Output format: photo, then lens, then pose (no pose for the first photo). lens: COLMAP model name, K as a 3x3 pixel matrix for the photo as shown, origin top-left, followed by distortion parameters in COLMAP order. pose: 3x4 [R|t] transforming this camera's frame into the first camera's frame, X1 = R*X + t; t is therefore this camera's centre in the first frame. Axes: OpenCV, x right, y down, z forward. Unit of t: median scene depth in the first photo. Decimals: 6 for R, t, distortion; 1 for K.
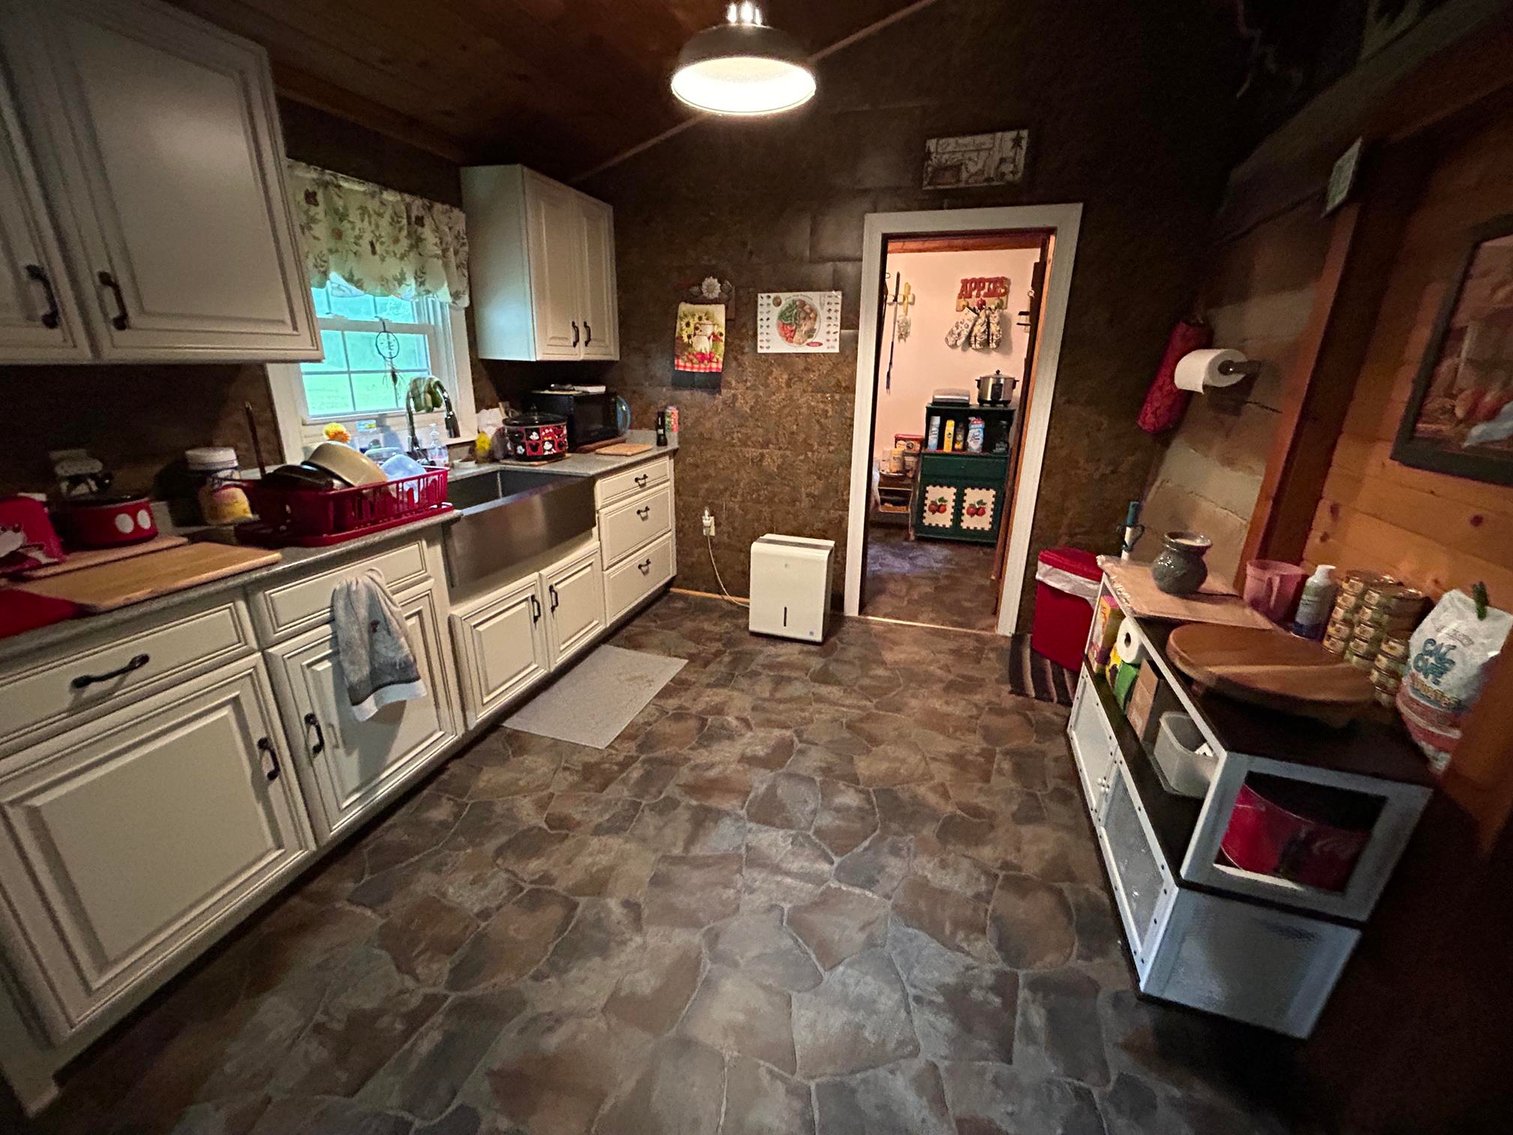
lens RADIAL K [[612.4, 0, 759.5], [0, 612.4, 562.8], [0, 0, 1]] dist [0.009252, 0.000077]
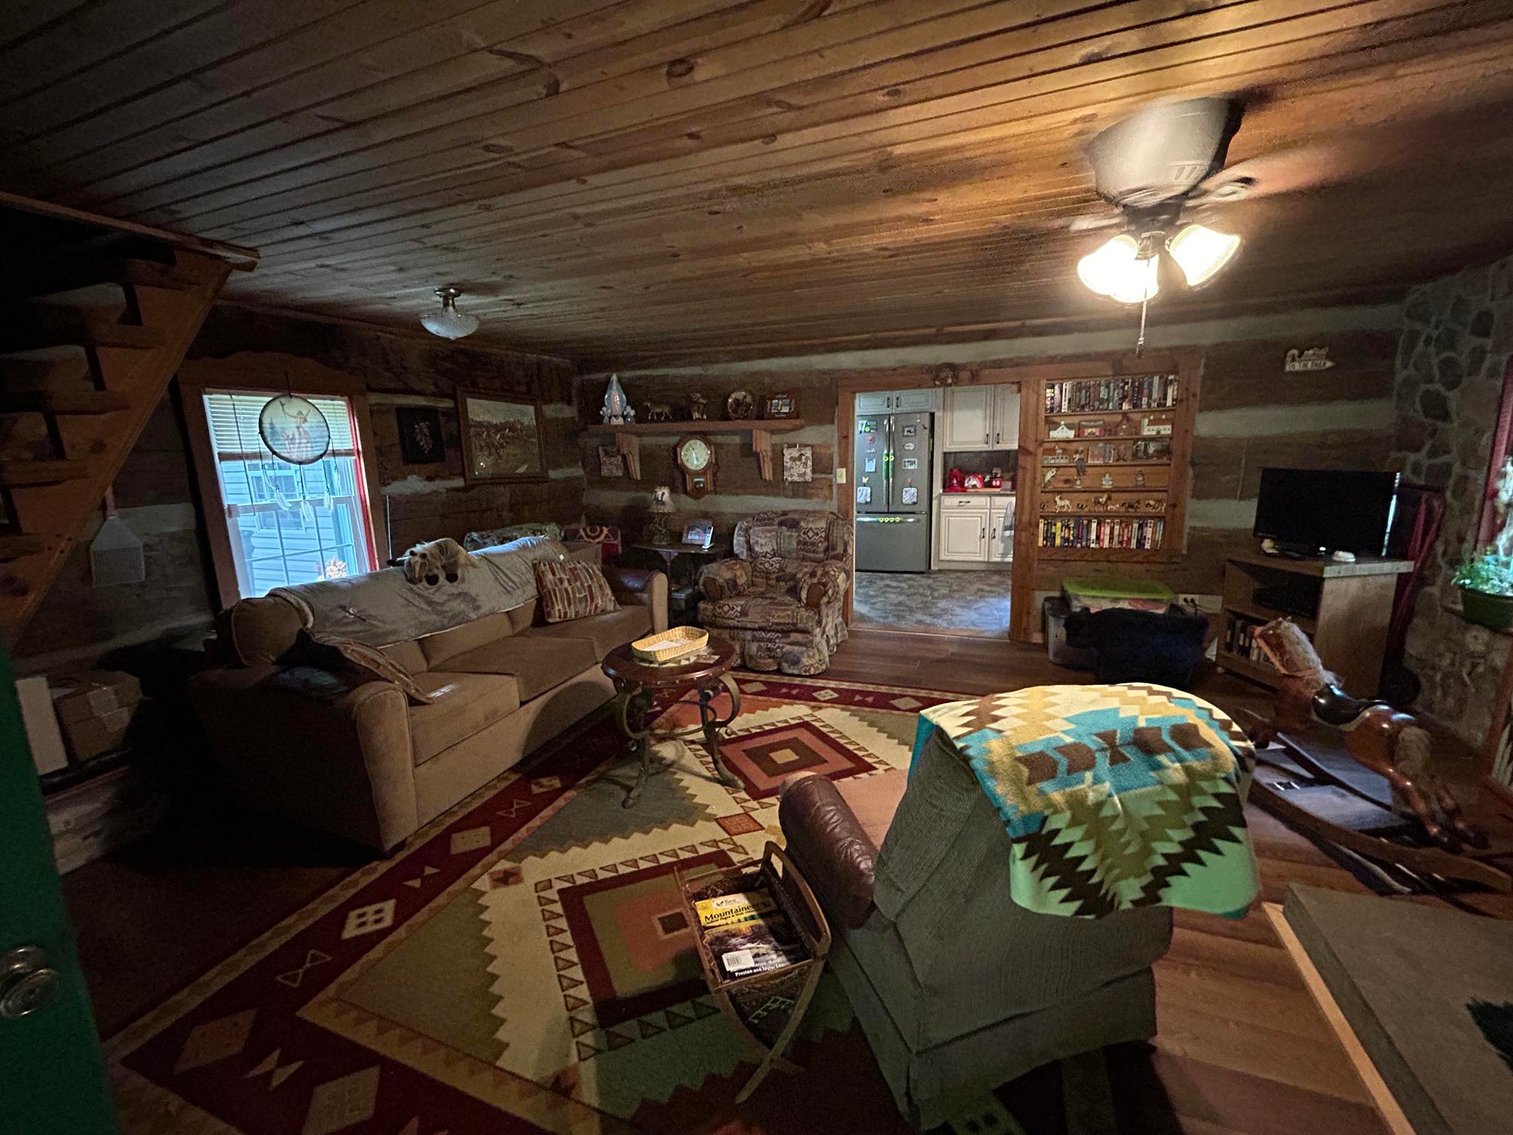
lens RADIAL K [[607.1, 0, 753.1], [0, 607.1, 566.8], [0, 0, 1]] dist [-0.000897, 0.000290]
pose [[-0.065947, 0.179939, -0.981465, 1.933576], [-0.283043, 0.939831, 0.191324, 0.087819], [0.956837, 0.290414, -0.011048, -0.268114]]
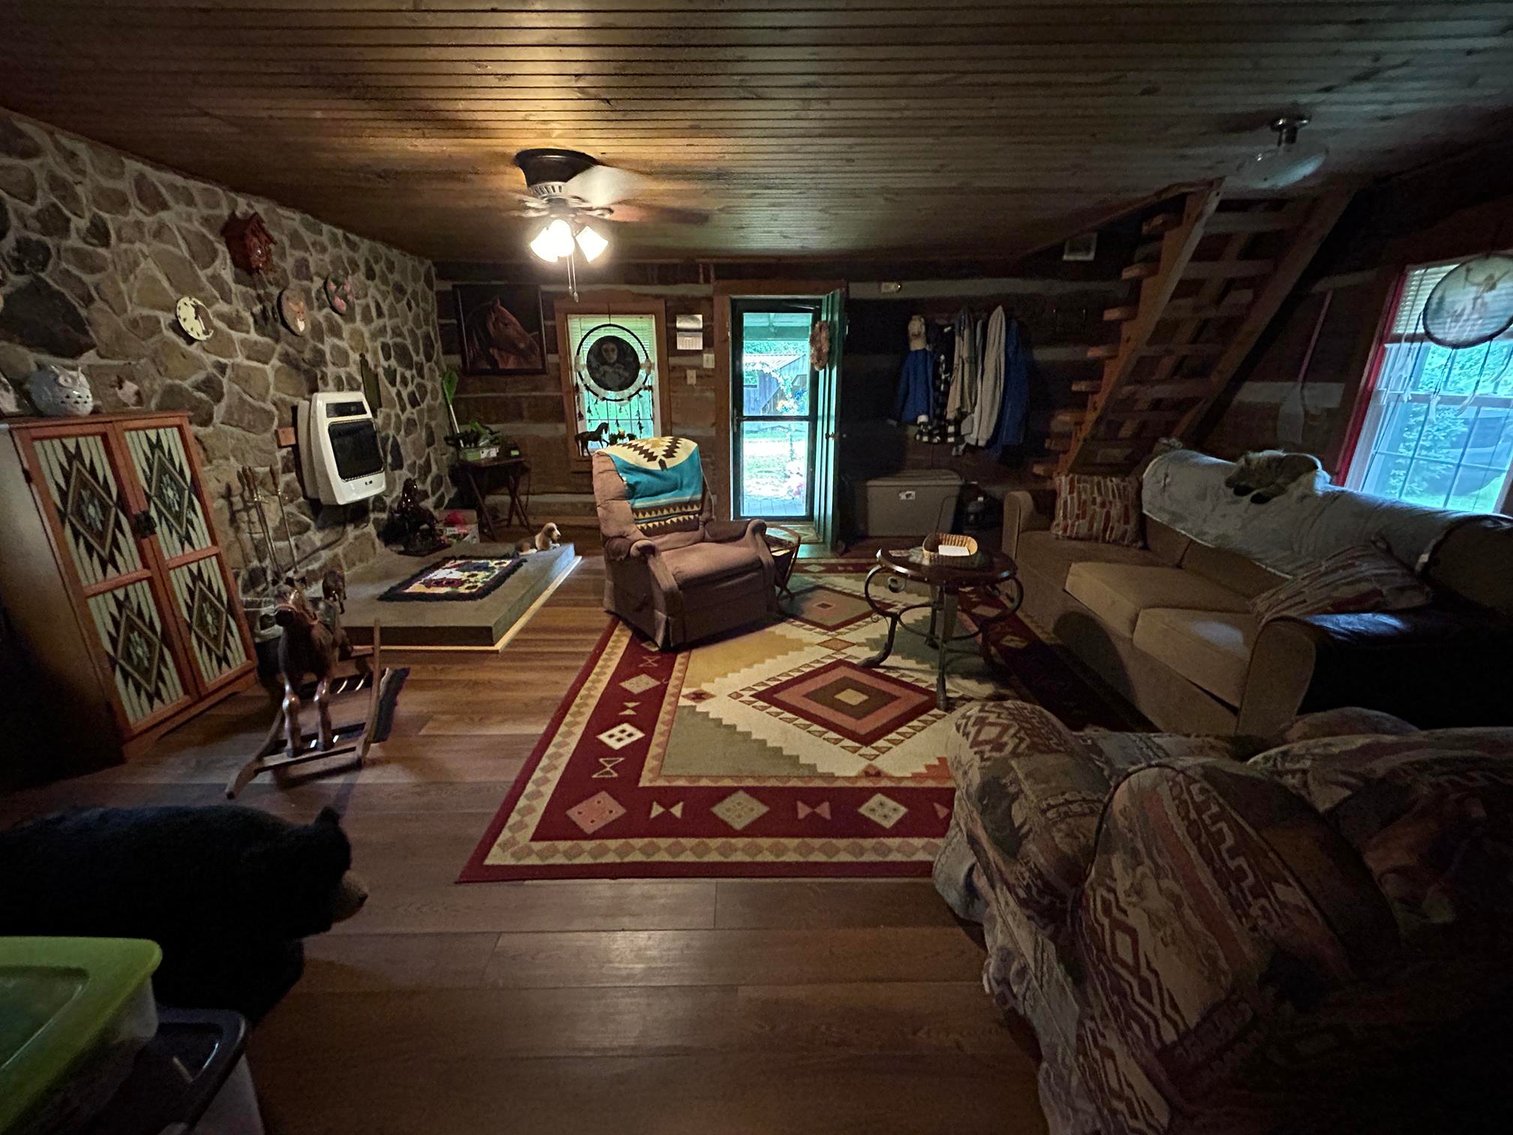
lens RADIAL K [[609.2, 0, 751.7], [0, 609.2, 567.5], [0, 0, 1]] dist [-0.001604, 0.000030]
pose [[-0.301585, -0.314960, 0.899915, 0.315408], [0.296087, 0.866257, 0.402406, -0.022823], [-0.906300, 0.387813, -0.167995, 0.068818]]
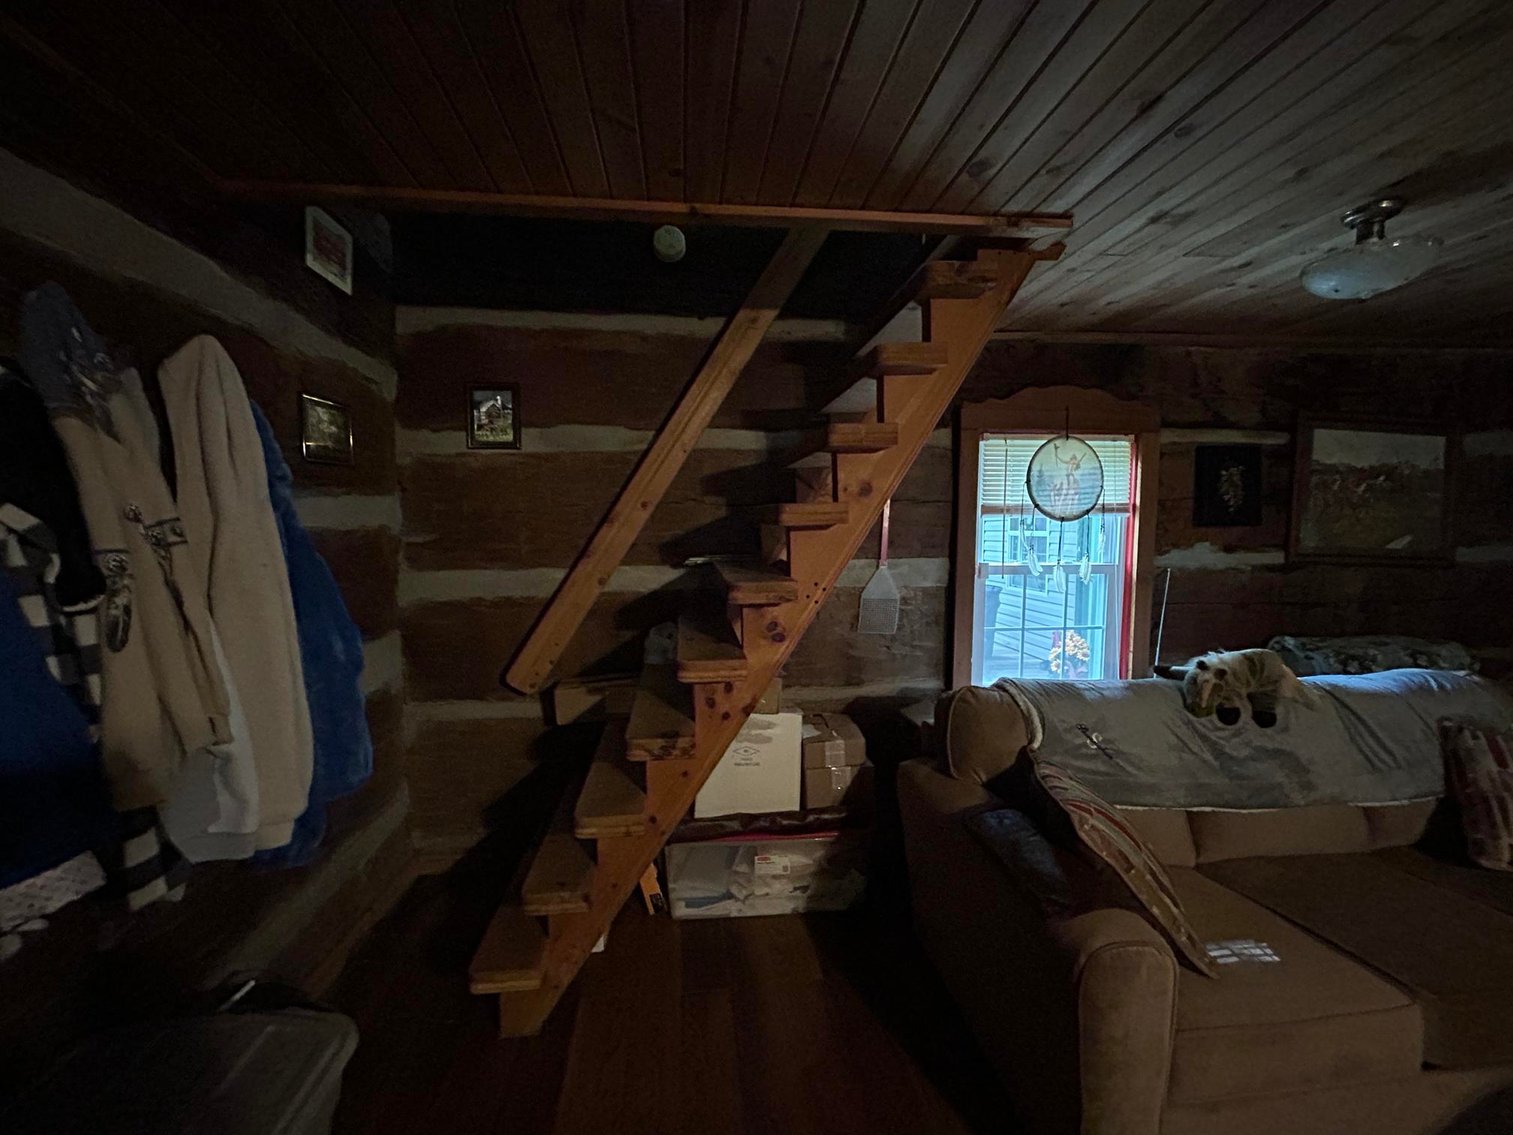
lens RADIAL K [[608.4, 0, 756.5], [0, 608.4, 567.5], [0, 0, 1]] dist [0.002650, 0.000393]
pose [[-0.913080, 0.011362, -0.407623, 1.645458], [-0.141046, 0.929112, 0.341843, 0.177916], [0.382611, 0.369623, -0.846751, -0.512111]]
